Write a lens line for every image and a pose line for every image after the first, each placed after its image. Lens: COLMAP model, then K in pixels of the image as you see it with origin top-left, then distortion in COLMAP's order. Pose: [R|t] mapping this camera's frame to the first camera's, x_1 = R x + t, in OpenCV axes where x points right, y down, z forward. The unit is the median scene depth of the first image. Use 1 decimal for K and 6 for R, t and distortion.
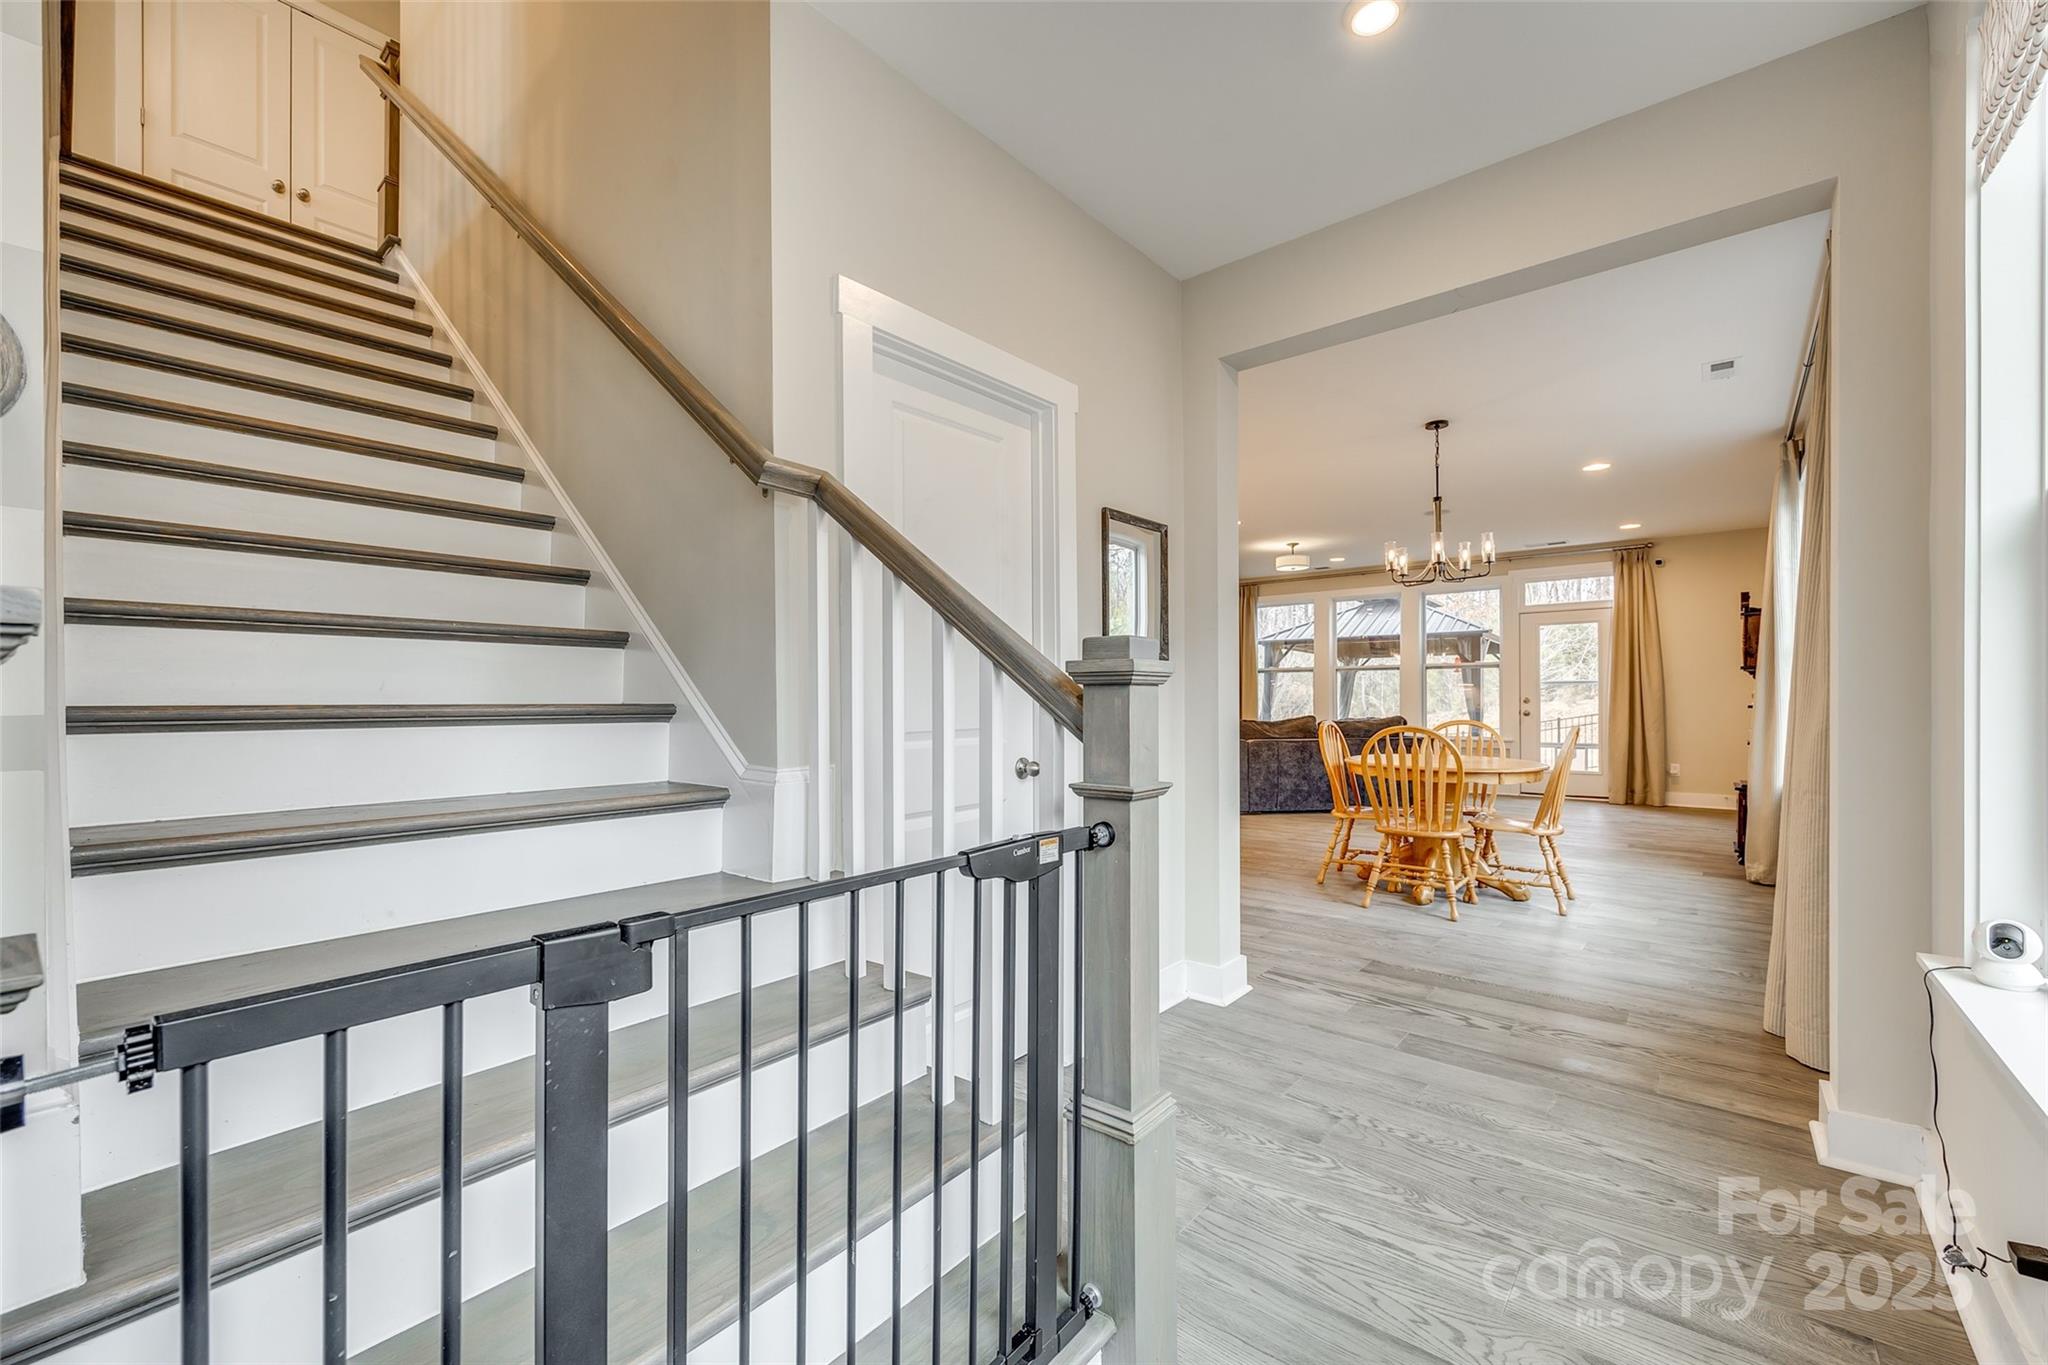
lens RADIAL K [[818.1, 0, 1026.8], [0, 818.1, 695.4], [0, 0, 1]] dist [-0.001596, -0.000201]
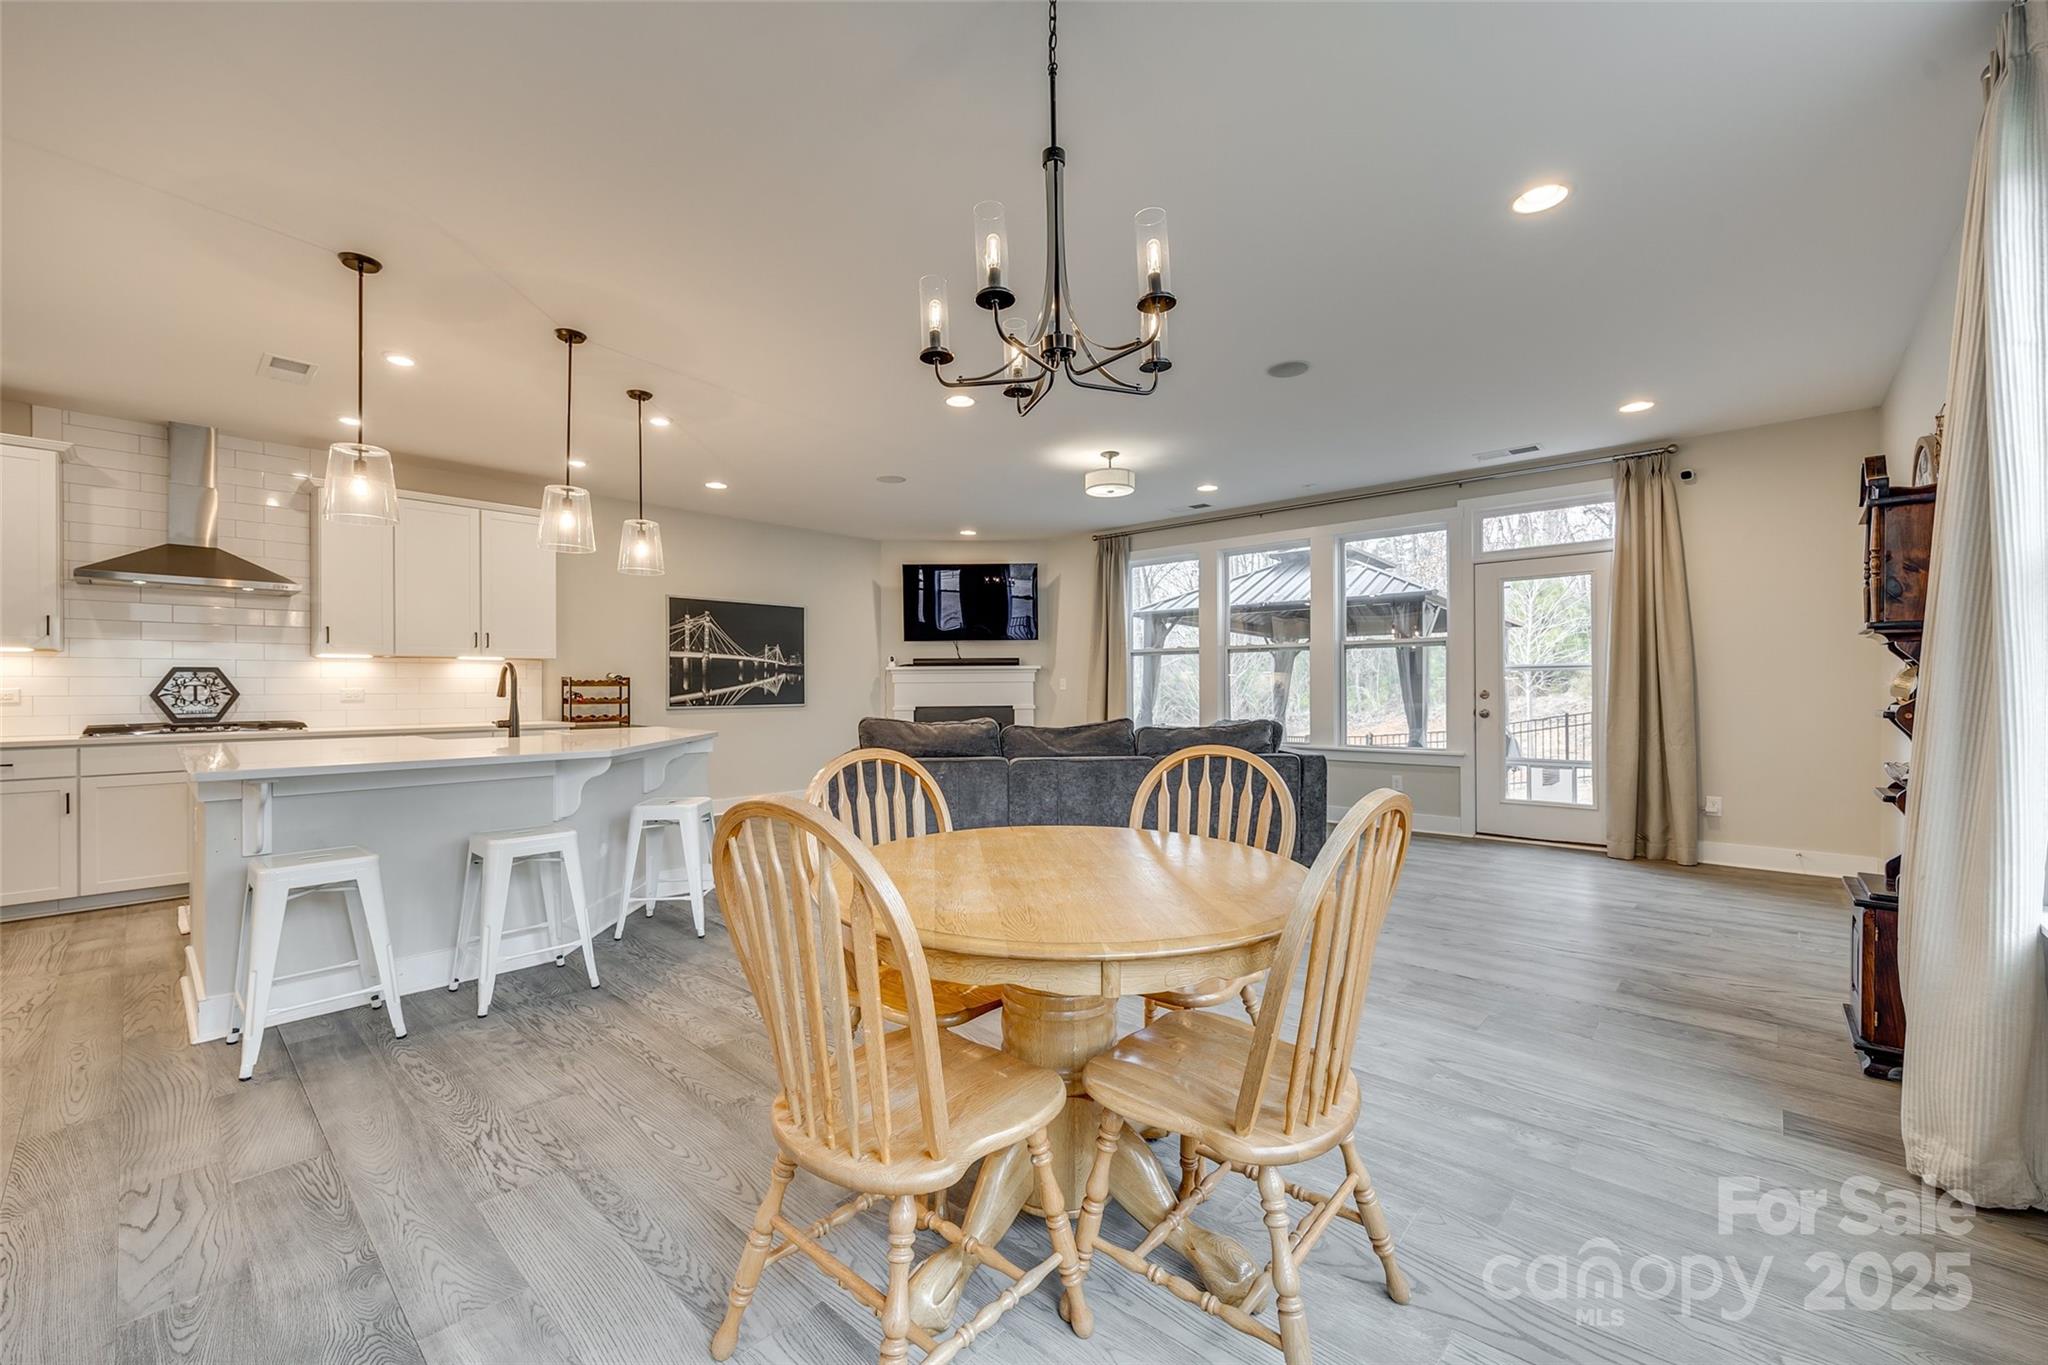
lens RADIAL K [[821.9, 0, 1024.0], [0, 821.9, 682.5], [0, 0, 1]] dist [-0.002463, -0.000256]
pose [[0.999578, -0.001601, -0.029012, 0.257149], [0.001566, 0.999998, -0.001249, -0.003133], [0.029014, 0.001203, 0.999578, 0.323207]]
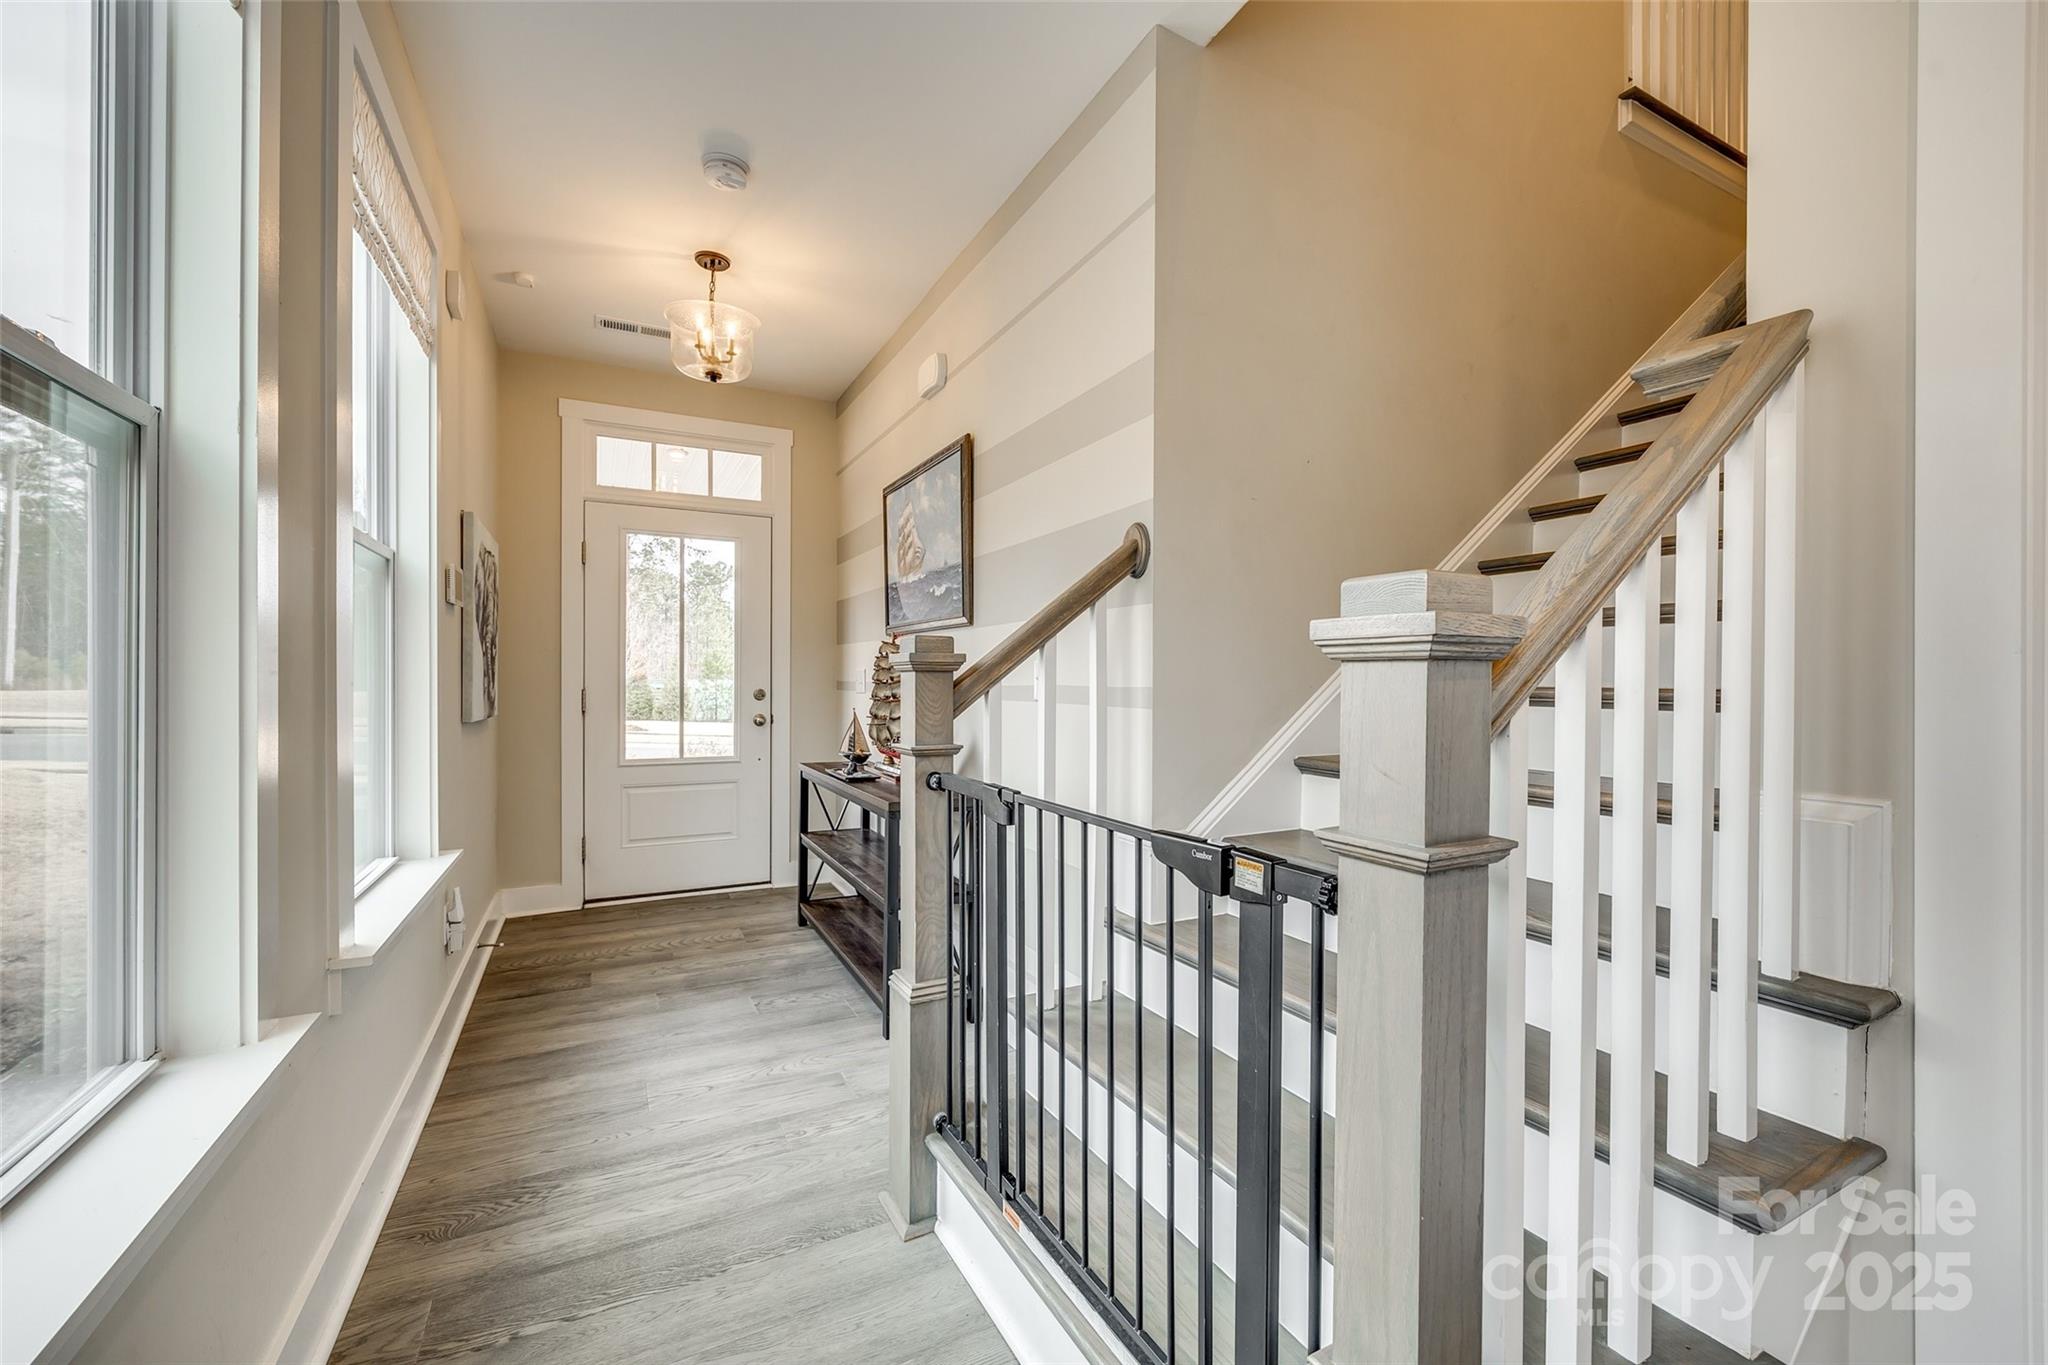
lens RADIAL K [[821.9, 0, 1024.0], [0, 821.9, 682.5], [0, 0, 1]] dist [-0.002463, -0.000256]
pose [[-0.374926, 0.002205, -0.927052, 1.036283], [-0.005163, 0.999977, 0.004466, -0.007977], [0.927040, 0.006461, -0.374906, 1.297814]]
